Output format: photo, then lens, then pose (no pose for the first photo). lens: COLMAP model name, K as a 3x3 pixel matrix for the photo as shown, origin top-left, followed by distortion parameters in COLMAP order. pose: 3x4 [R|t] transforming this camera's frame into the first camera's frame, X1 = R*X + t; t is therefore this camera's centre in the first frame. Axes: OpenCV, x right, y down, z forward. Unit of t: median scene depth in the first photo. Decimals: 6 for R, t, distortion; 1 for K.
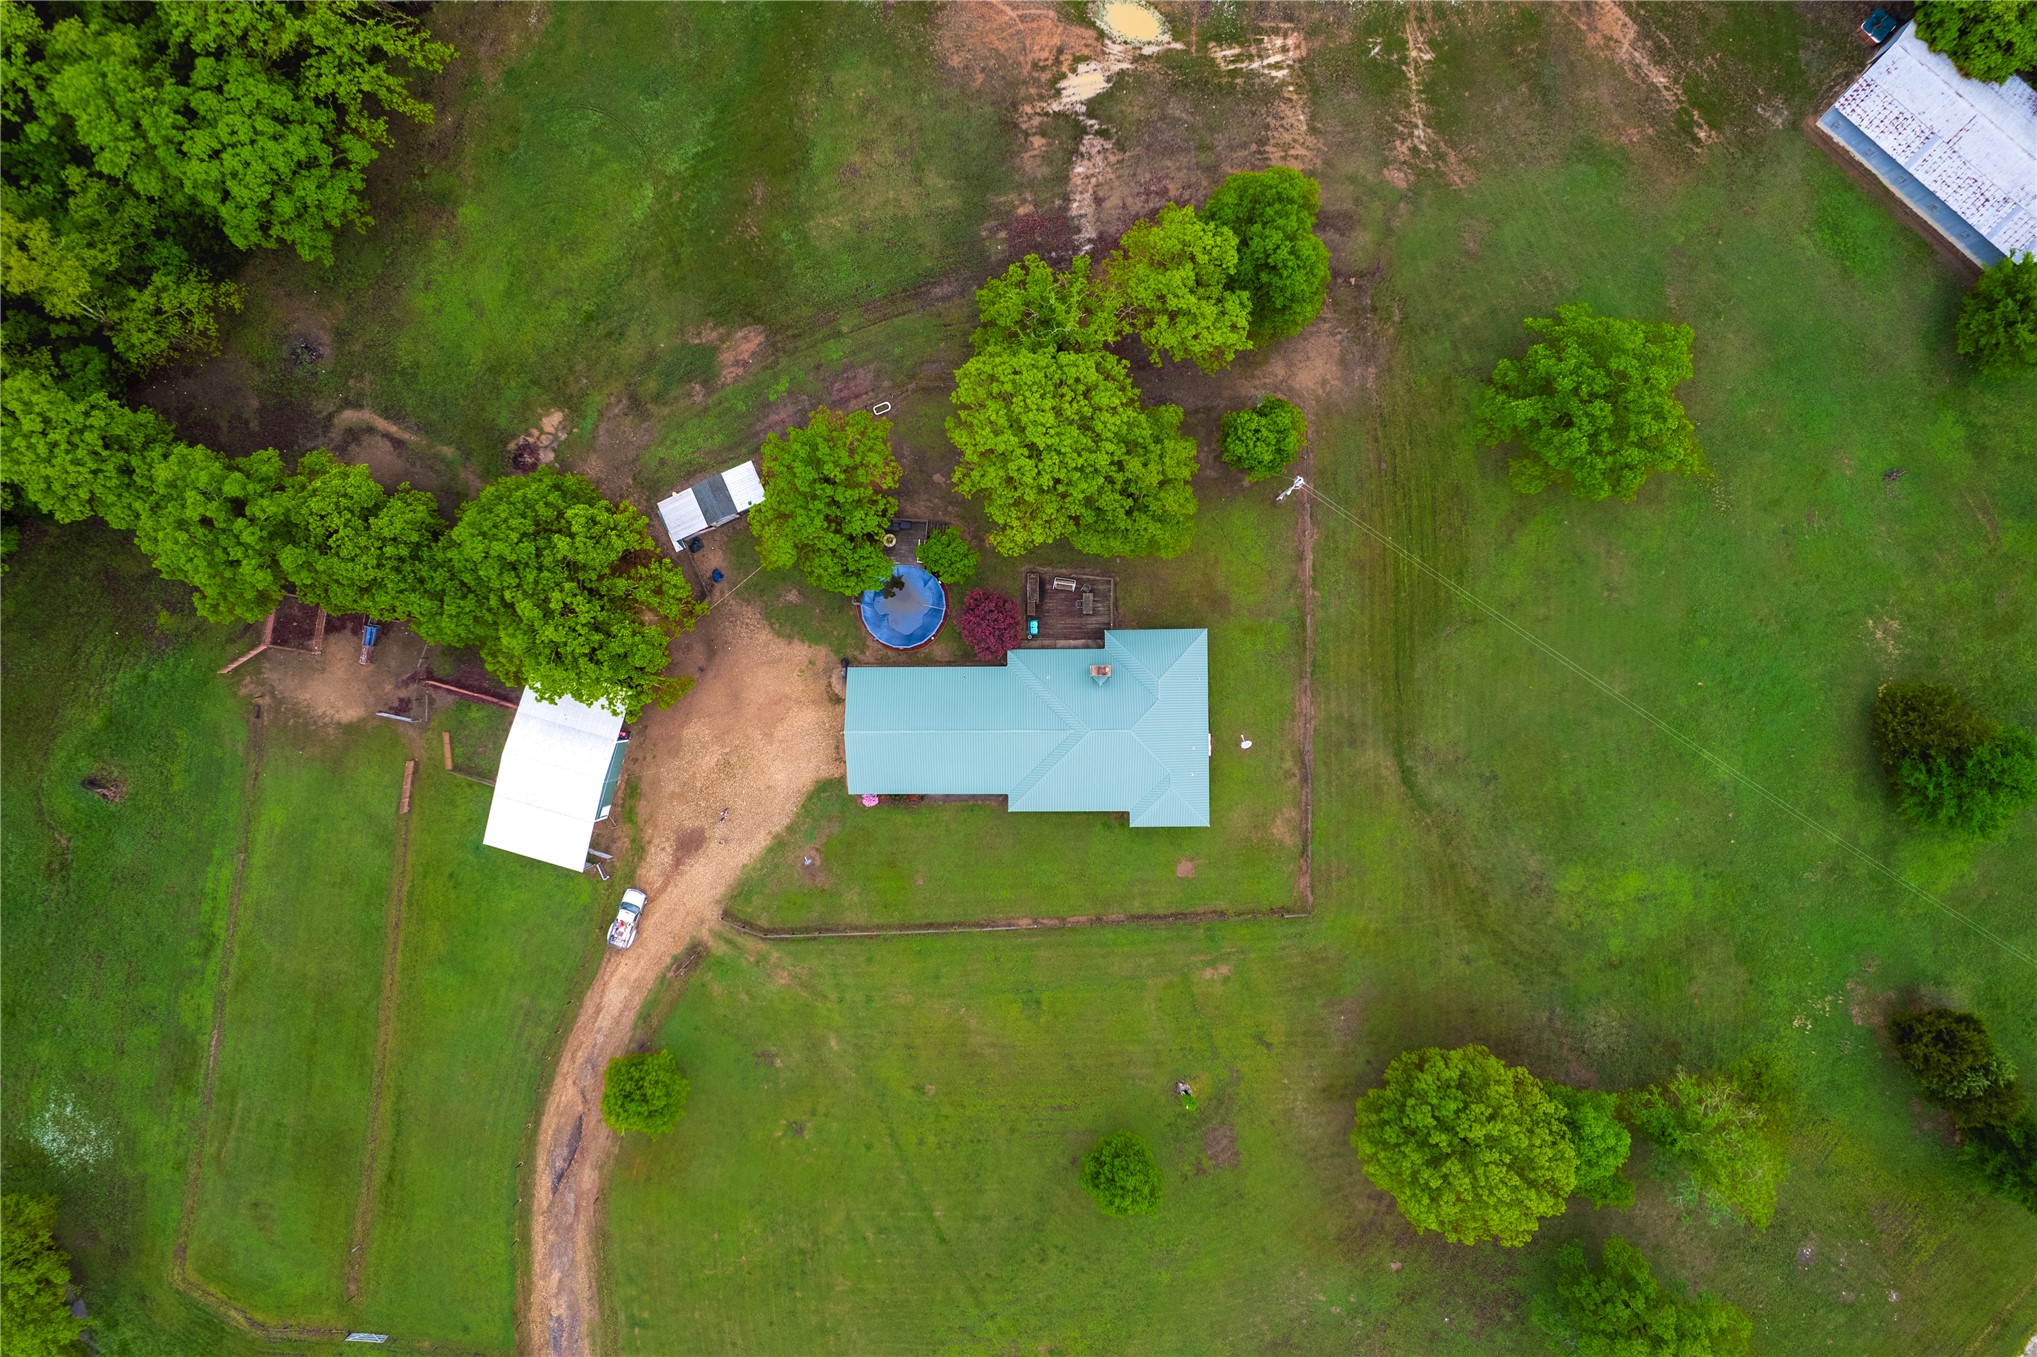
lens RADIAL K [[1307.2, 0, 1018.5], [0, 1307.2, 678.5], [0, 0, 1]] dist [-0.070096, 0.067592]
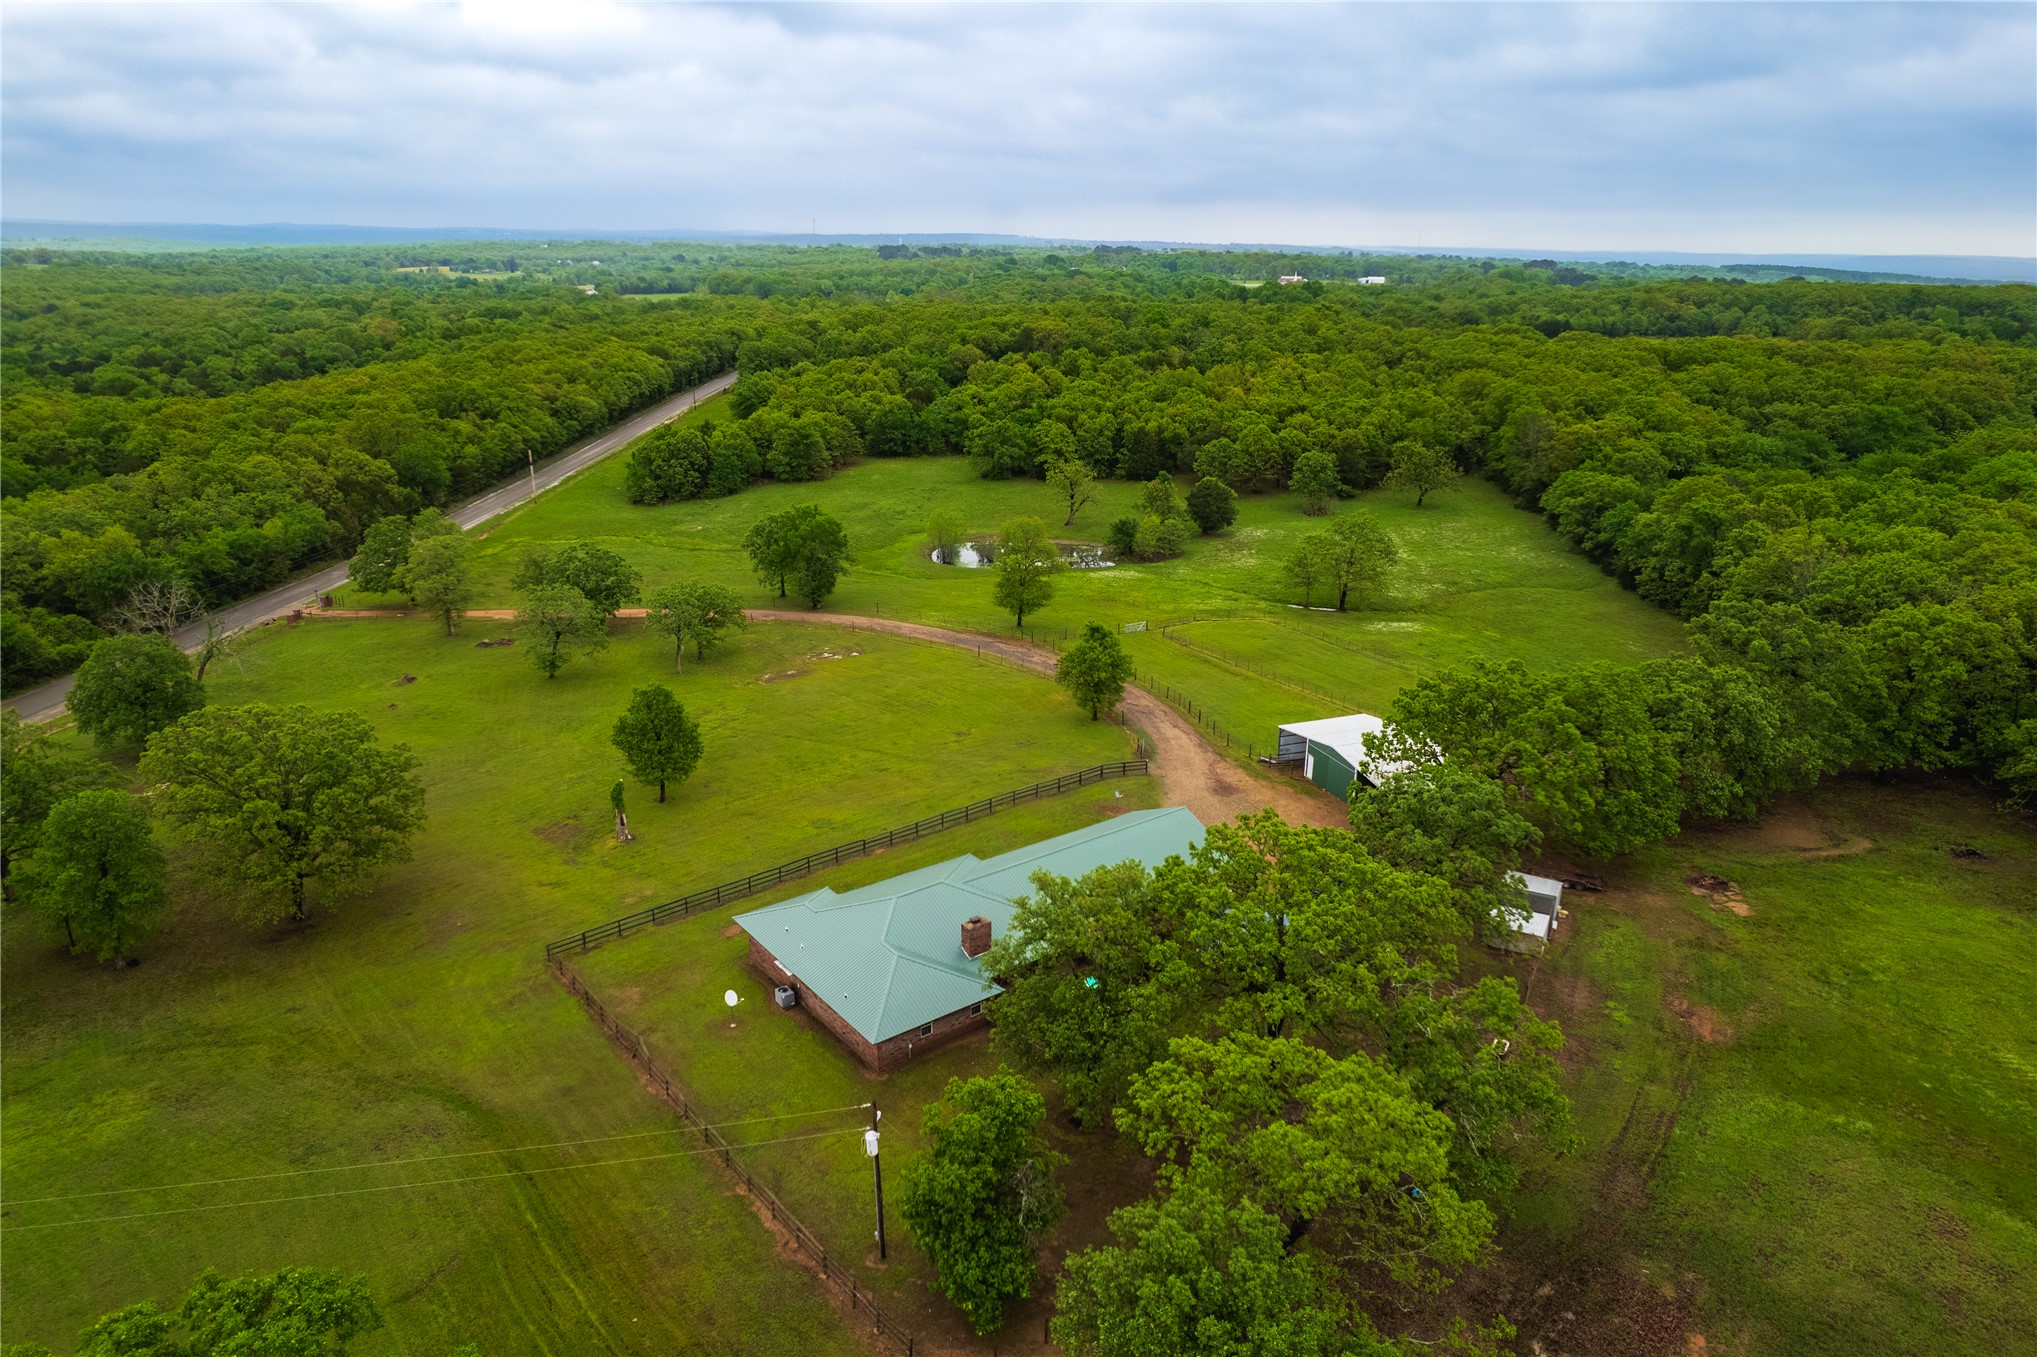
lens RADIAL K [[1307.2, 0, 1018.5], [0, 1307.2, 678.5], [0, 0, 1]] dist [-0.070096, 0.067592]
pose [[-0.802088, 0.190208, -0.566106, 0.392081], [-0.597163, -0.244129, 0.764066, -0.492624], [0.007129, 0.950906, 0.309398, 0.625129]]
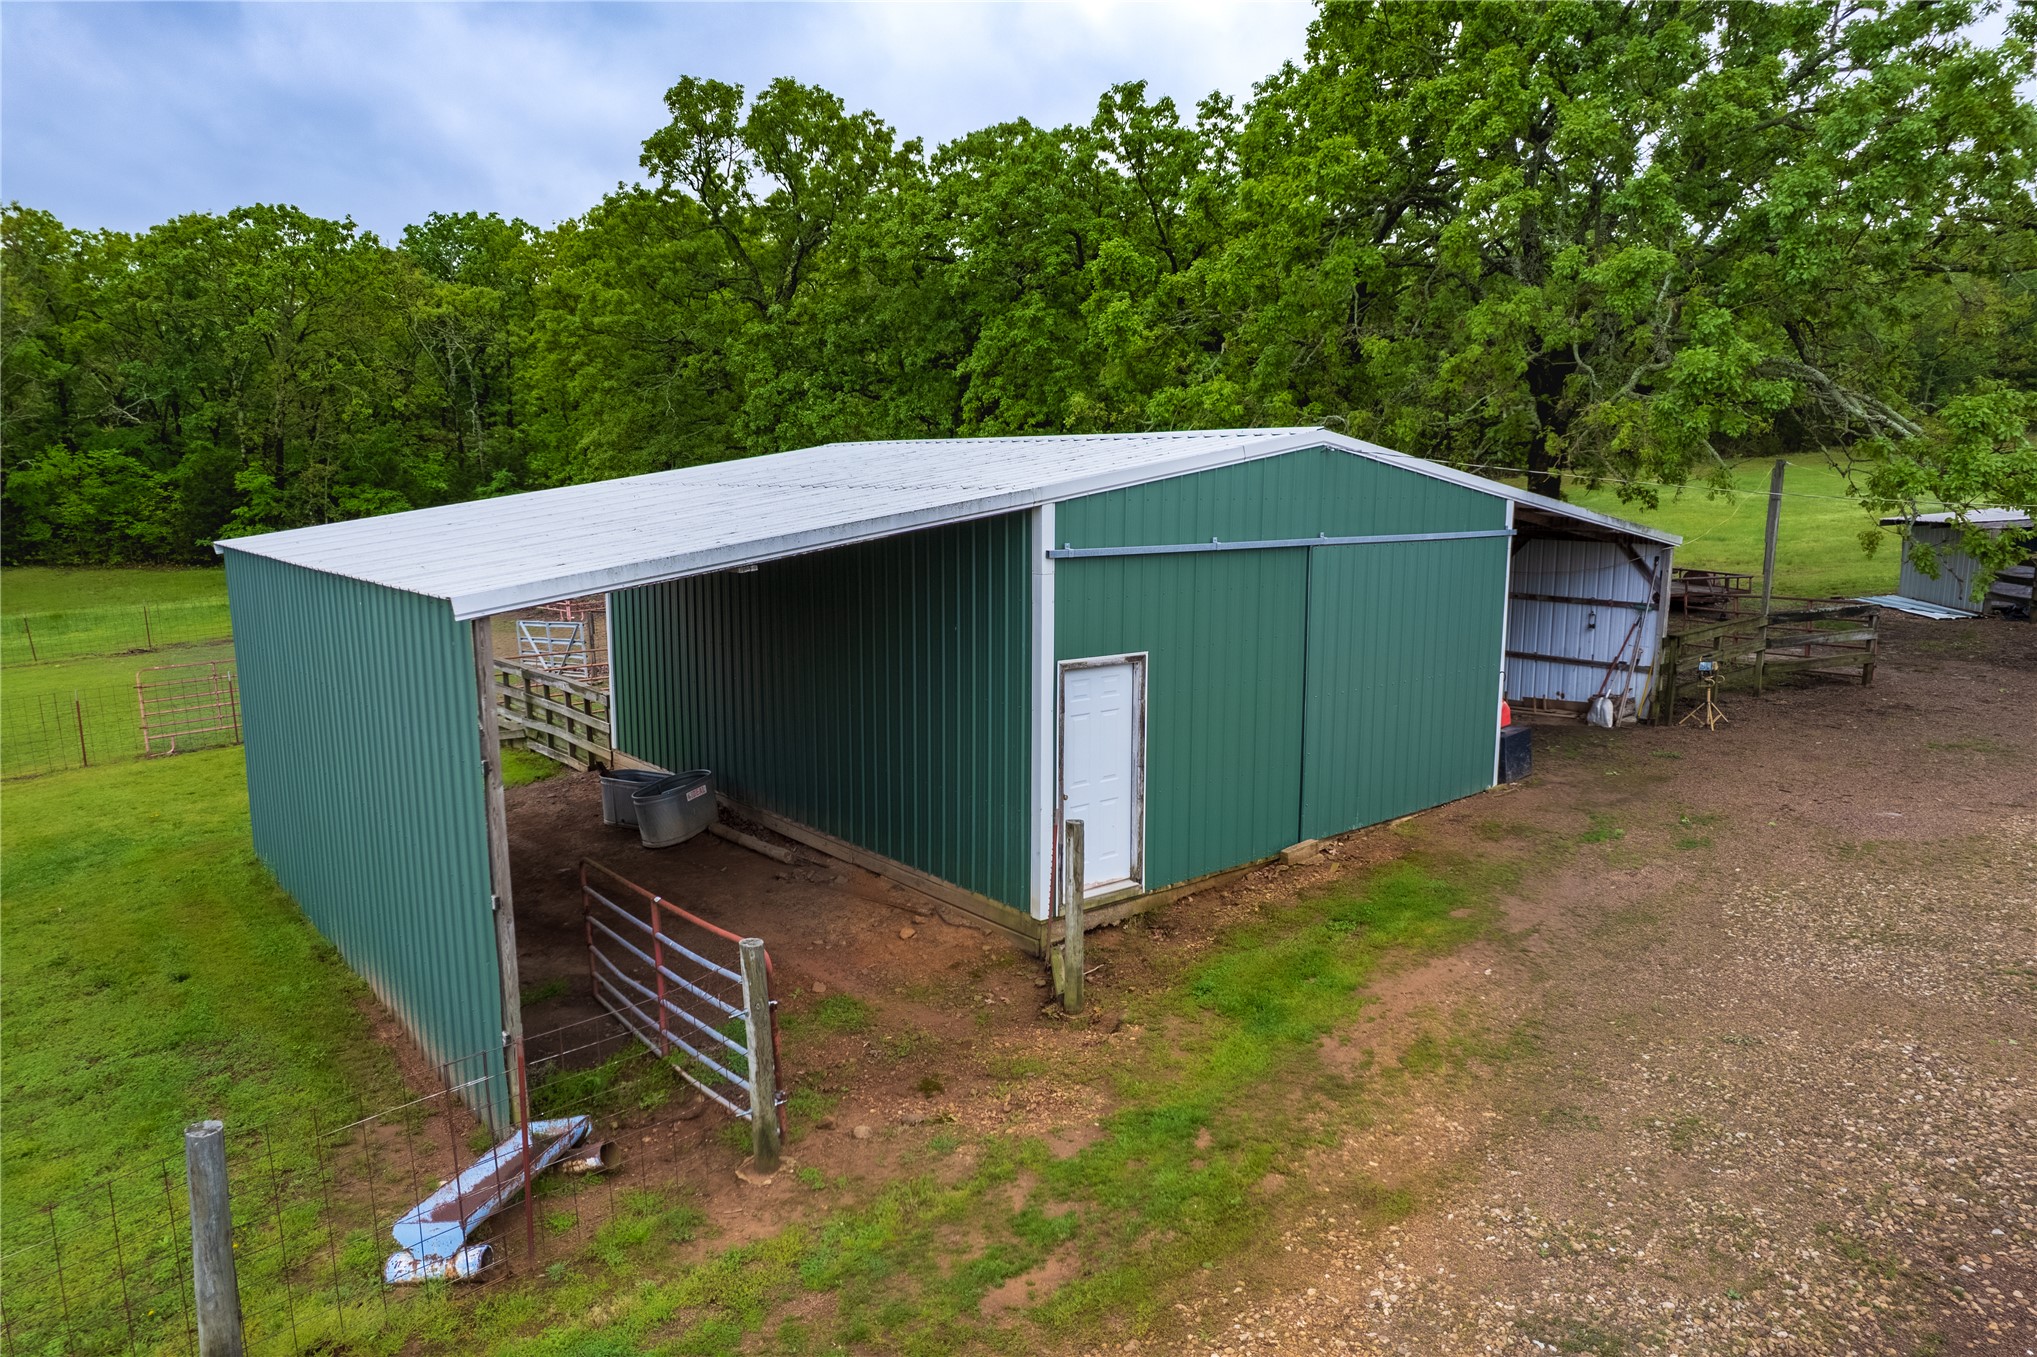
lens RADIAL K [[1307.2, 0, 1018.5], [0, 1307.2, 678.5], [0, 0, 1]] dist [-0.070096, 0.067592]
pose [[0.822396, 0.100625, -0.559945, -0.264173], [-0.568758, 0.122318, -0.813359, 0.181052], [-0.013353, 0.987377, 0.157825, 0.958791]]
